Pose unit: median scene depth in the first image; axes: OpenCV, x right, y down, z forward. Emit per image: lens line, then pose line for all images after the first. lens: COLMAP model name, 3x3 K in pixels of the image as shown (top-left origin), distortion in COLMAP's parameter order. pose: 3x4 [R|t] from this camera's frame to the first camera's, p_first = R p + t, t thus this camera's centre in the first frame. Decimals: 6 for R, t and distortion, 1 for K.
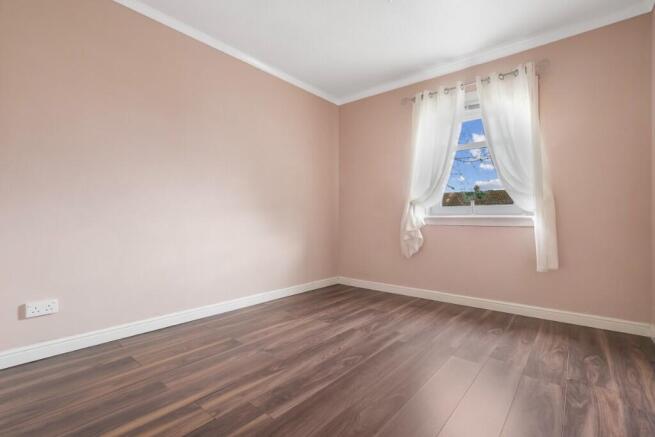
lens RADIAL K [[310.3, 0, 334.7], [0, 310.3, 217.4], [0, 0, 1]] dist [-0.003832, -0.000067]
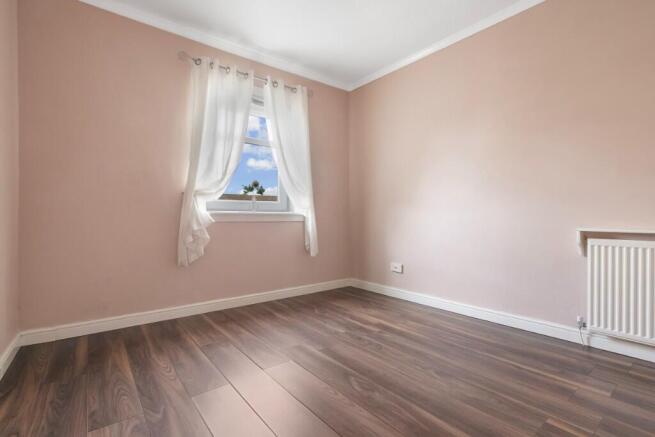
lens RADIAL K [[310.3, 0, 334.7], [0, 310.3, 217.4], [0, 0, 1]] dist [-0.003832, -0.000067]
pose [[0.210634, -0.016029, 0.977433, -0.480648], [-0.021401, 0.999550, 0.021004, -0.014393], [-0.977331, -0.025342, 0.210197, 0.542393]]
